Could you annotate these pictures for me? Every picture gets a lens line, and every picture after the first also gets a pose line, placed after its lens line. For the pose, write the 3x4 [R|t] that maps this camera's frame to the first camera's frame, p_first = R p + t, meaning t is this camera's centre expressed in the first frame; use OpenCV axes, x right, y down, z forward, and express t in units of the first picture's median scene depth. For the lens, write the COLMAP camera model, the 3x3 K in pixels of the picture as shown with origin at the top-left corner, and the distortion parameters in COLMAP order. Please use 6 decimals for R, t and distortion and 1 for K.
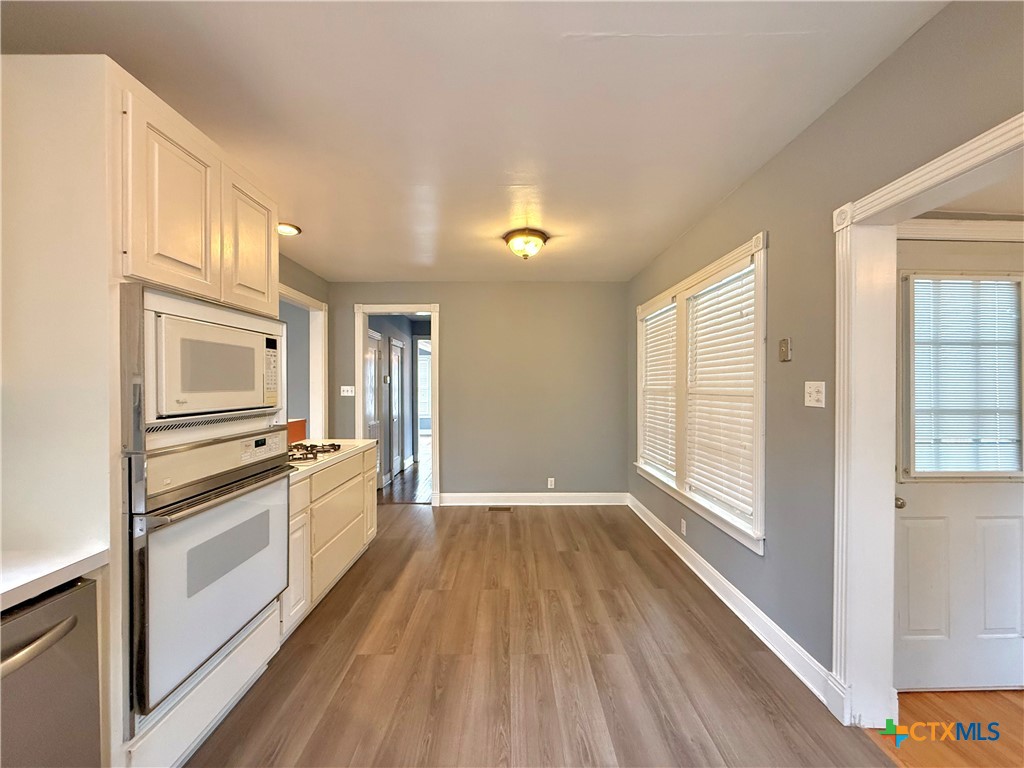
lens RADIAL K [[409.1, 0, 513.0], [0, 409.1, 385.9], [0, 0, 1]] dist [0.001074, 0.000197]
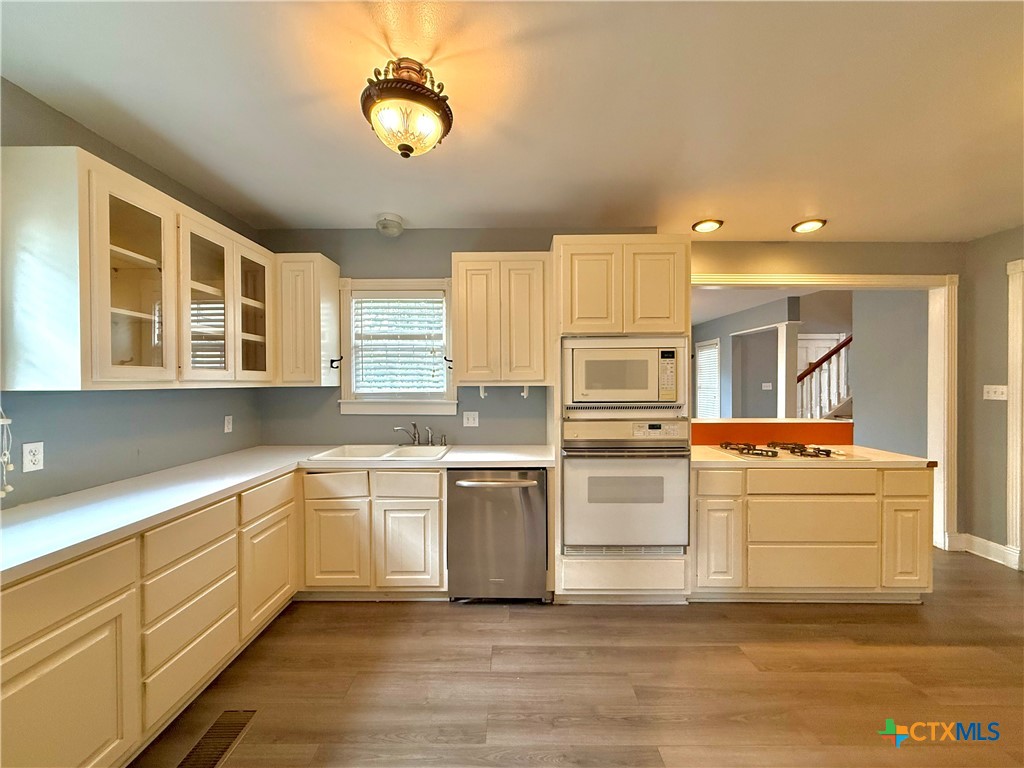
lens RADIAL K [[409.1, 0, 513.0], [0, 409.1, 385.9], [0, 0, 1]] dist [0.001074, 0.000197]
pose [[-0.016285, 0.008115, -0.999834, 0.762454], [0.000379, 0.999967, 0.008110, -0.011965], [0.999867, -0.000247, -0.016288, 0.516373]]
